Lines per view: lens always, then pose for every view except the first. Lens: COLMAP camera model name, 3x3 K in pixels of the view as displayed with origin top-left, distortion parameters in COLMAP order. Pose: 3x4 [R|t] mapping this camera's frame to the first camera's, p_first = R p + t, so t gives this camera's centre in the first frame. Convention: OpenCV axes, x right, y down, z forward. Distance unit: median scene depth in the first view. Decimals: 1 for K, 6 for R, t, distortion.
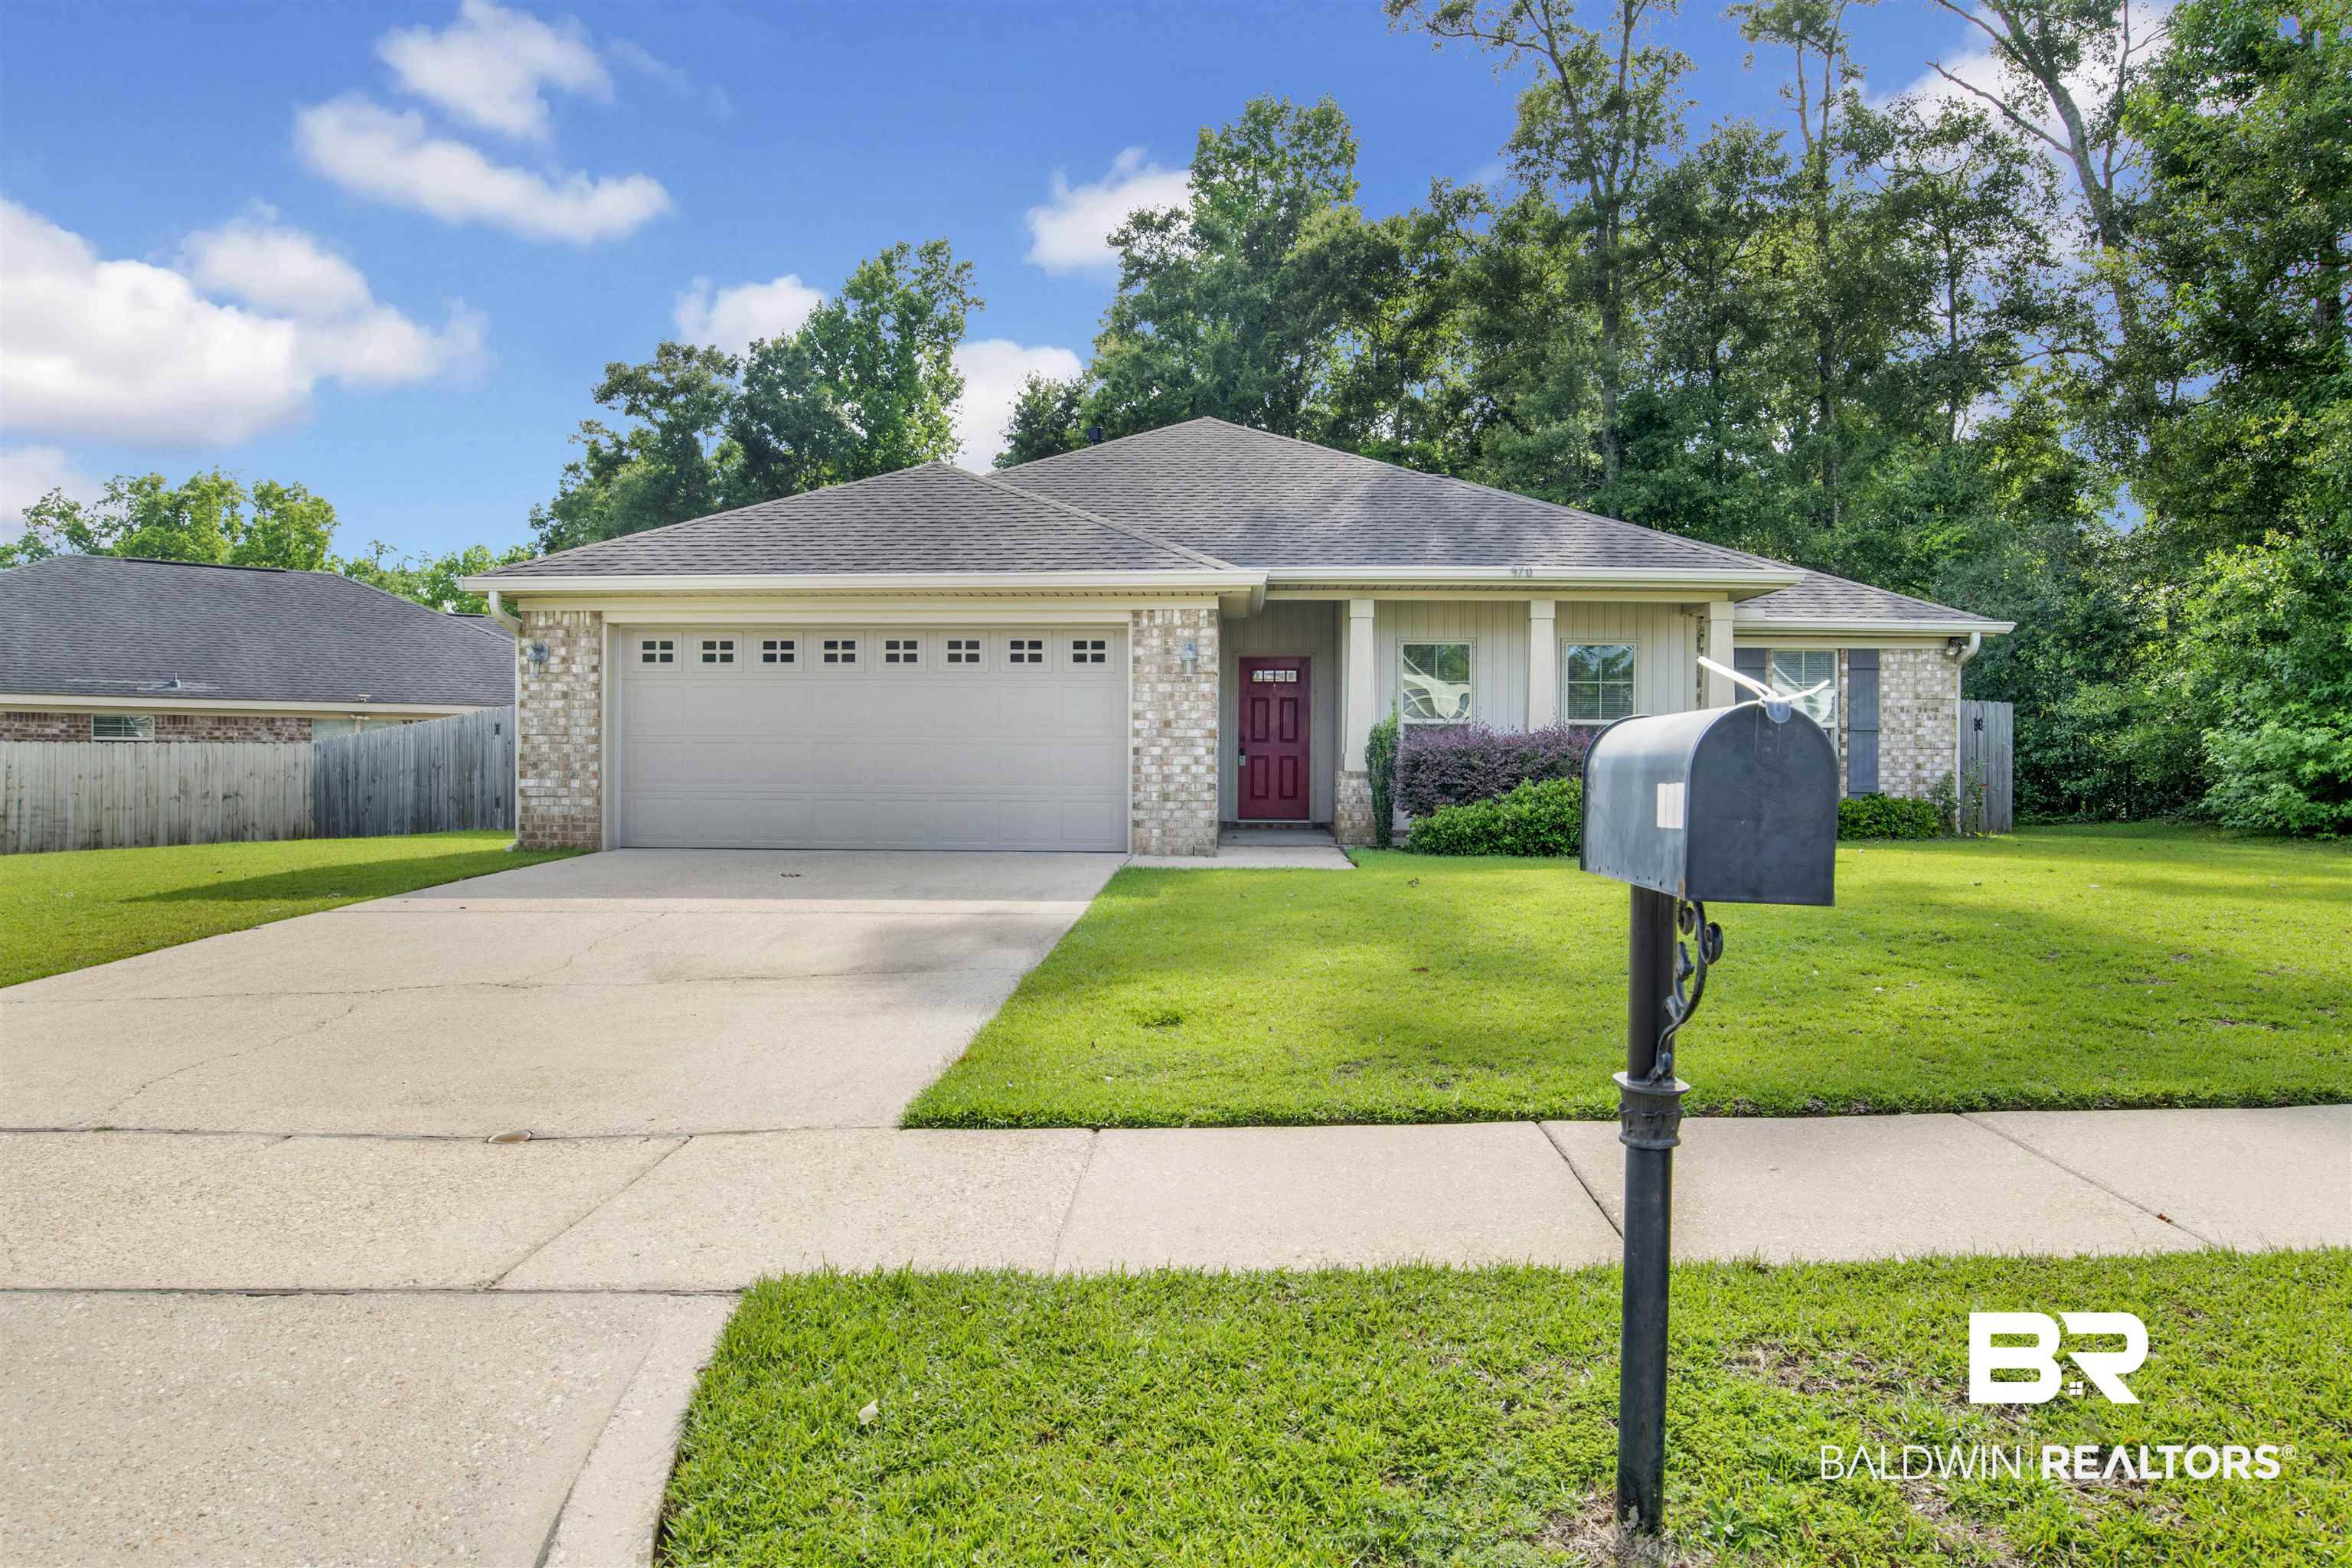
lens RADIAL K [[1431.1, 0, 1176.0], [0, 1431.1, 784.0], [0, 0, 1]] dist [-0.058765, -0.000694]
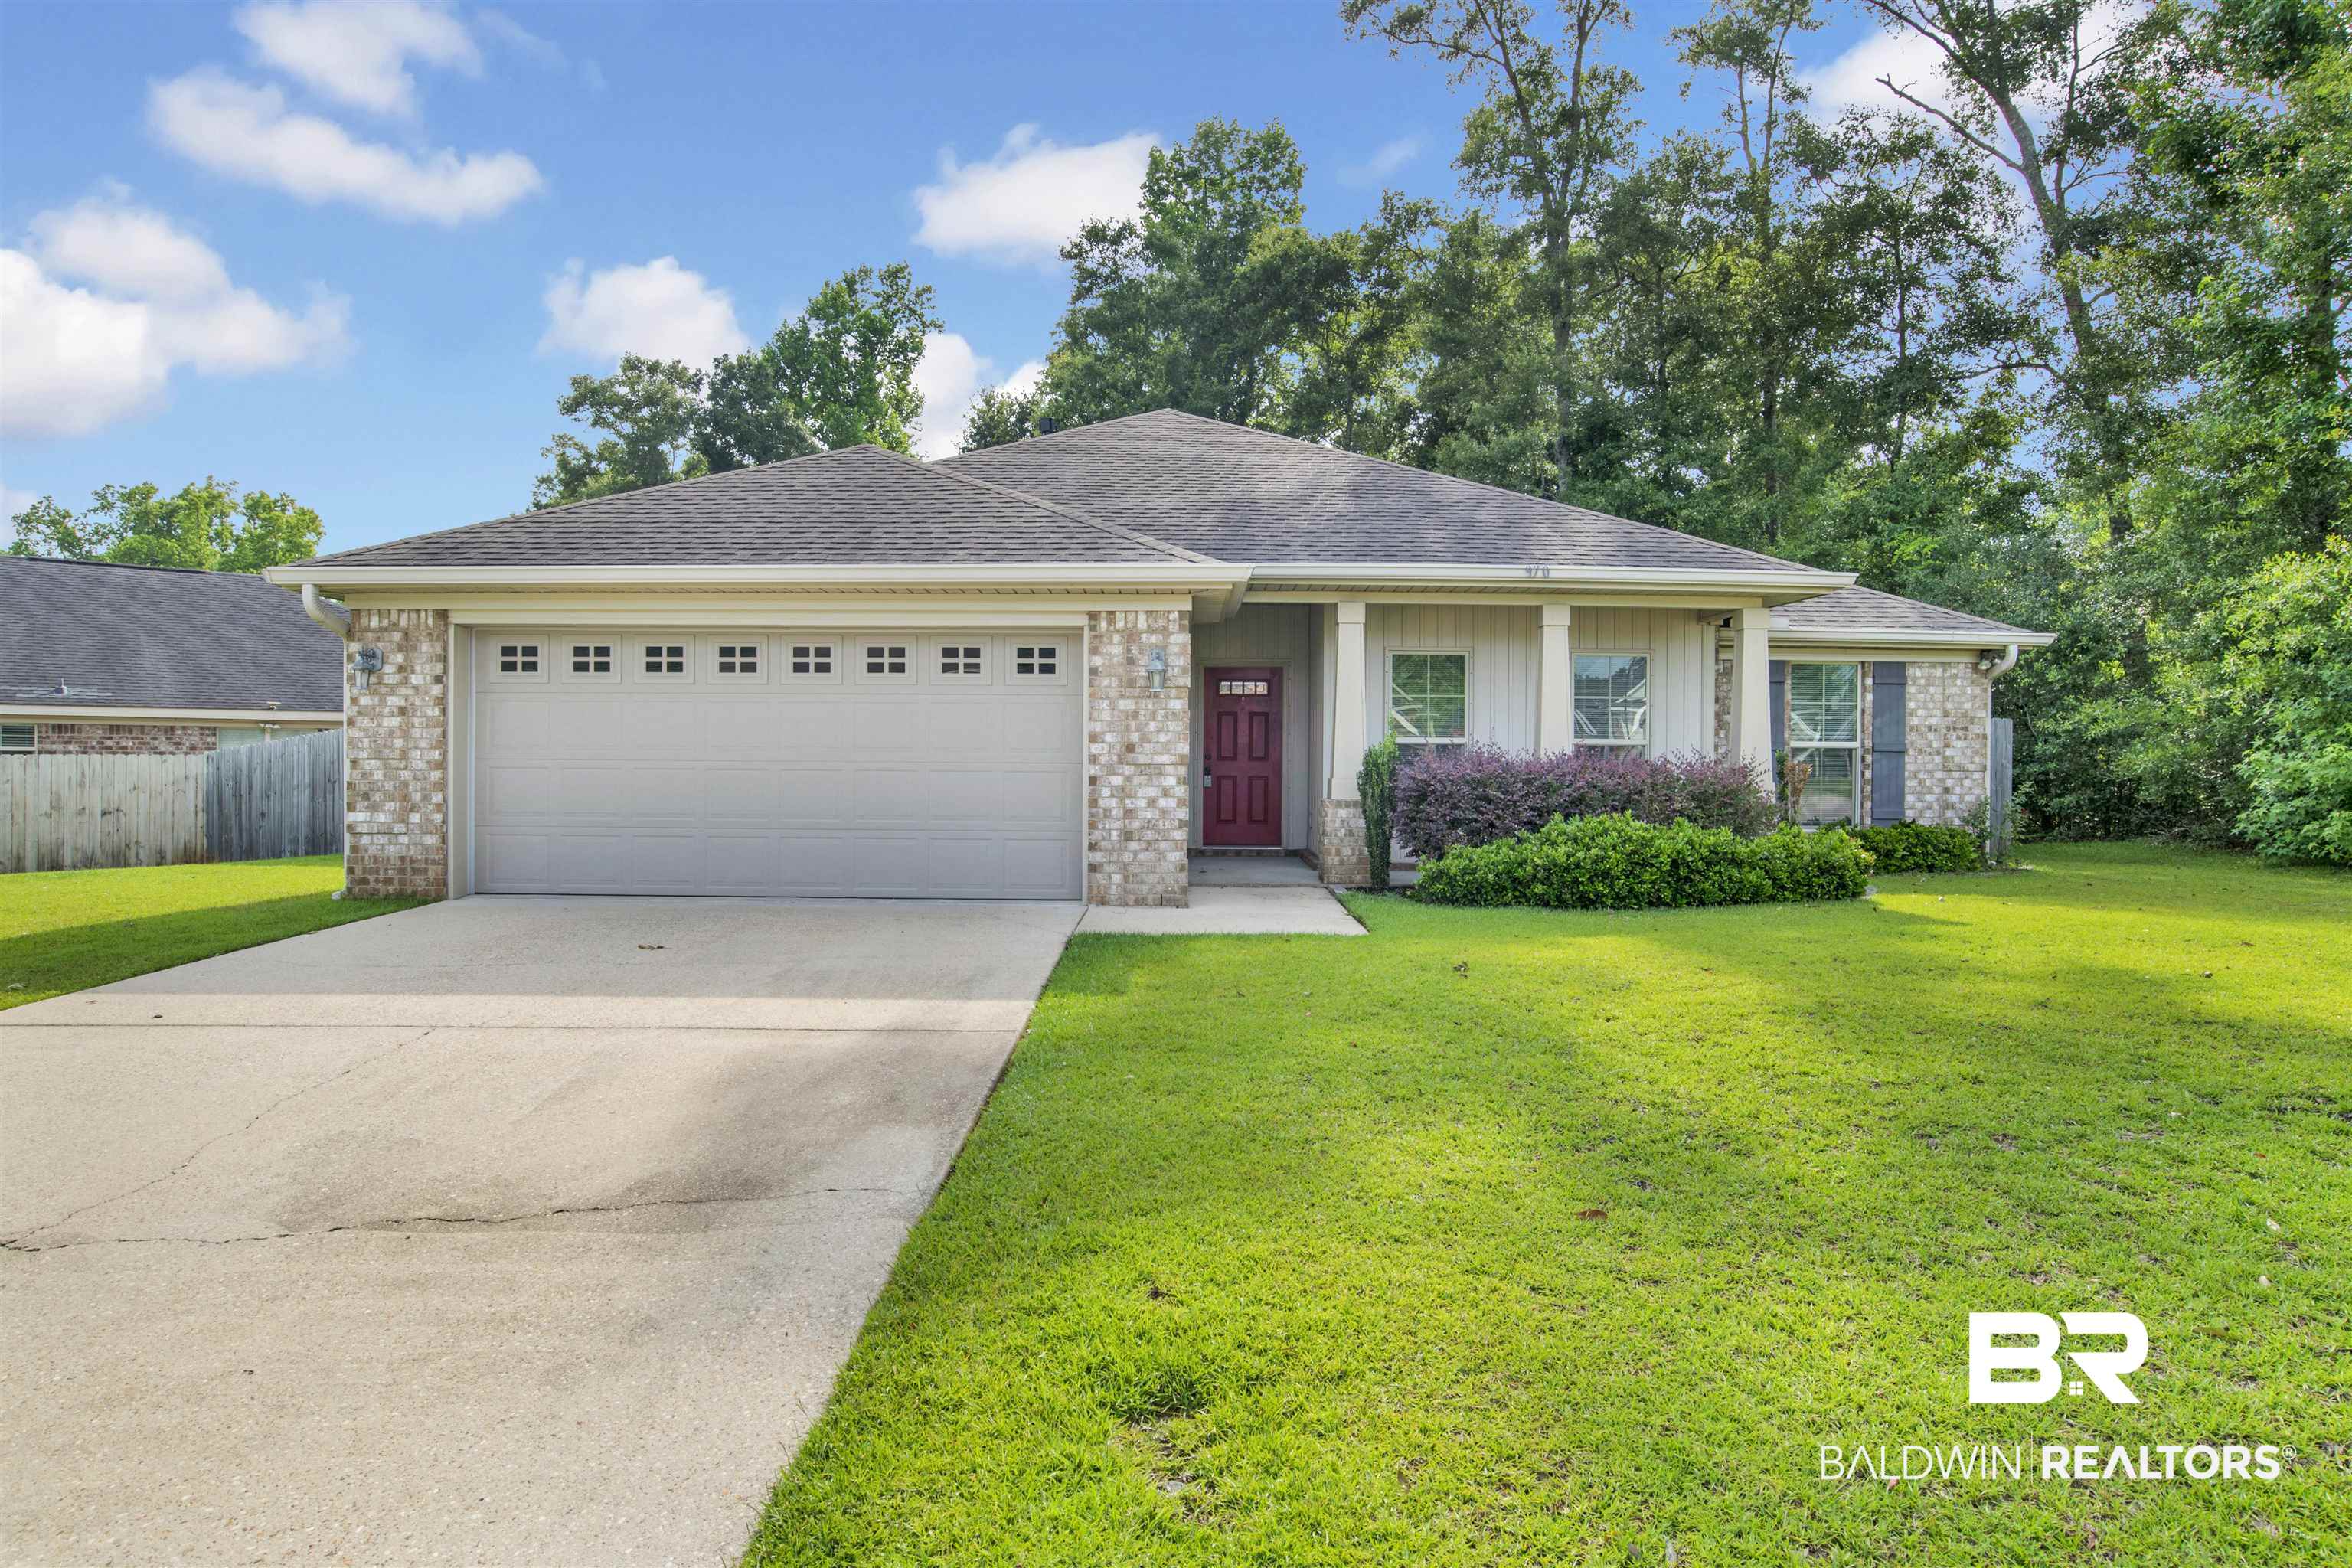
lens RADIAL K [[1308.4, 0, 1176.0], [0, 1308.4, 784.0], [0, 0, 1]] dist [-0.061401, 0.002660]
pose [[0.999174, 0.001455, 0.040603, -0.006200], [-0.001576, 0.999994, 0.002937, -0.013986], [-0.040598, -0.002999, 0.999171, 0.142061]]
